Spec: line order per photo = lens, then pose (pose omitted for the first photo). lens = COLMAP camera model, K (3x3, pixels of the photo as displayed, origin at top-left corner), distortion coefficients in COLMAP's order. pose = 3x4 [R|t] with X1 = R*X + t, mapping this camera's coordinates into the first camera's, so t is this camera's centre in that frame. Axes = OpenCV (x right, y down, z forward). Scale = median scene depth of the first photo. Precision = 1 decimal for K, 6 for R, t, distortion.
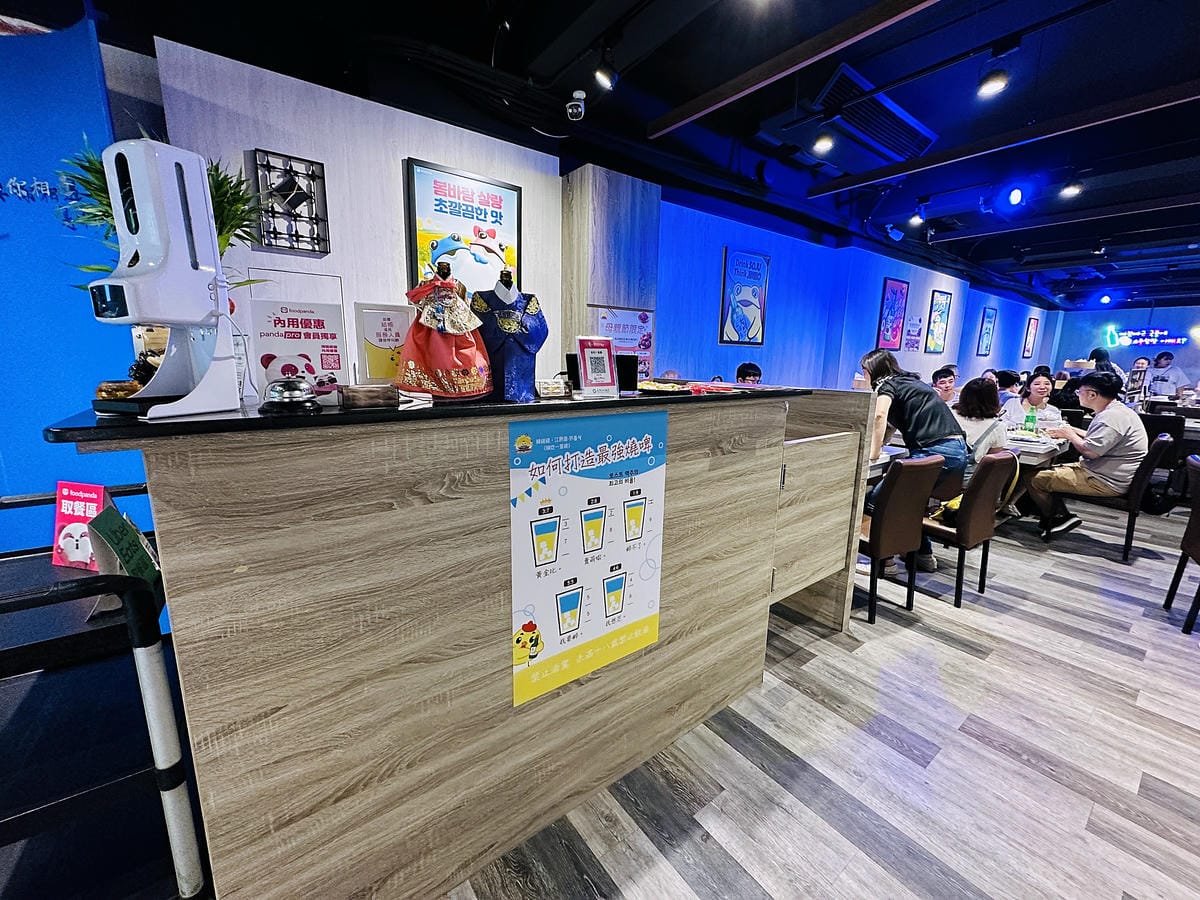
lens RADIAL K [[482.0, 0, 603.6], [0, 482.0, 451.9], [0, 0, 1]] dist [-0.009469, -0.000405]
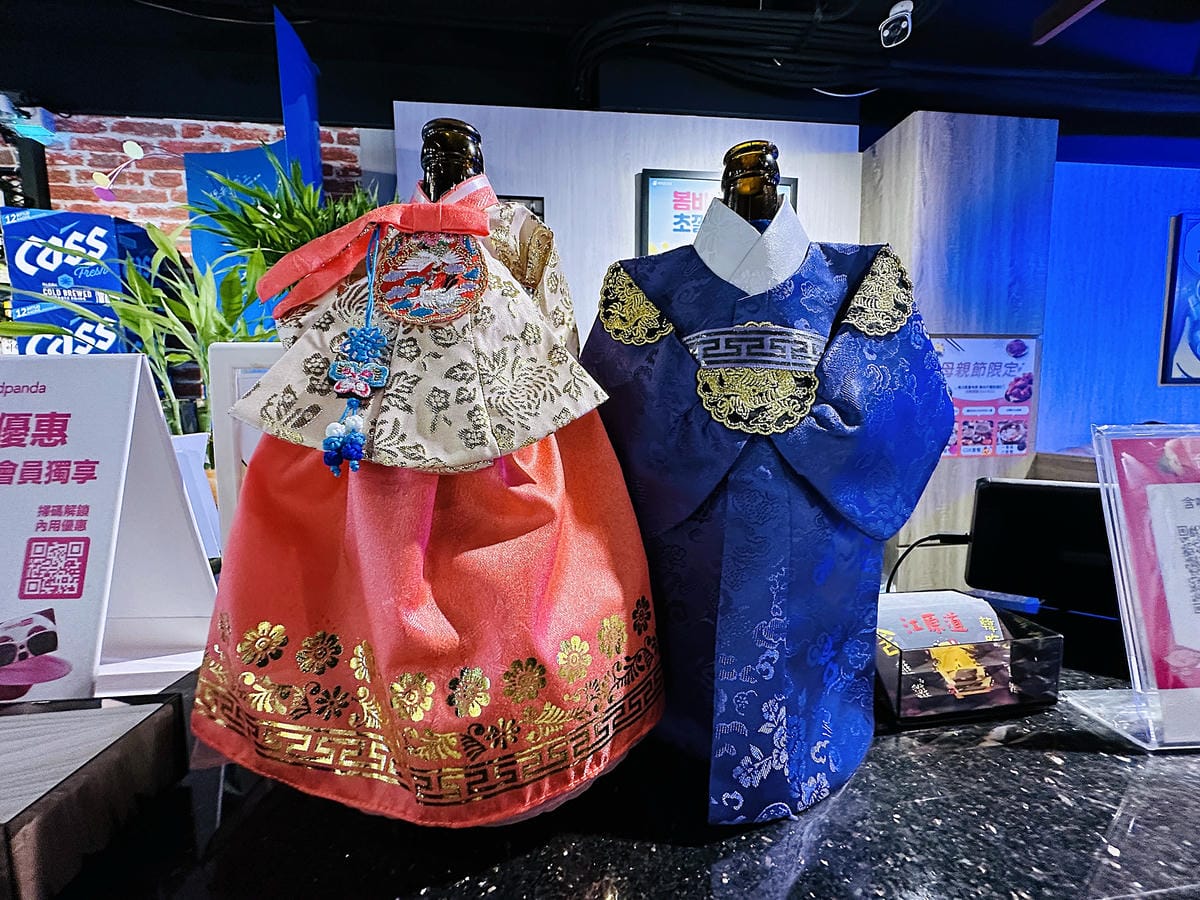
lens RADIAL K [[482.0, 0, 595.5], [0, 482.0, 449.6], [0, 0, 1]] dist [-0.009469, -0.000405]
pose [[0.856882, 0.020113, -0.515120, -0.058310], [-0.073611, 0.993773, -0.083646, -0.085483], [0.510230, 0.109593, 0.853027, 0.310497]]
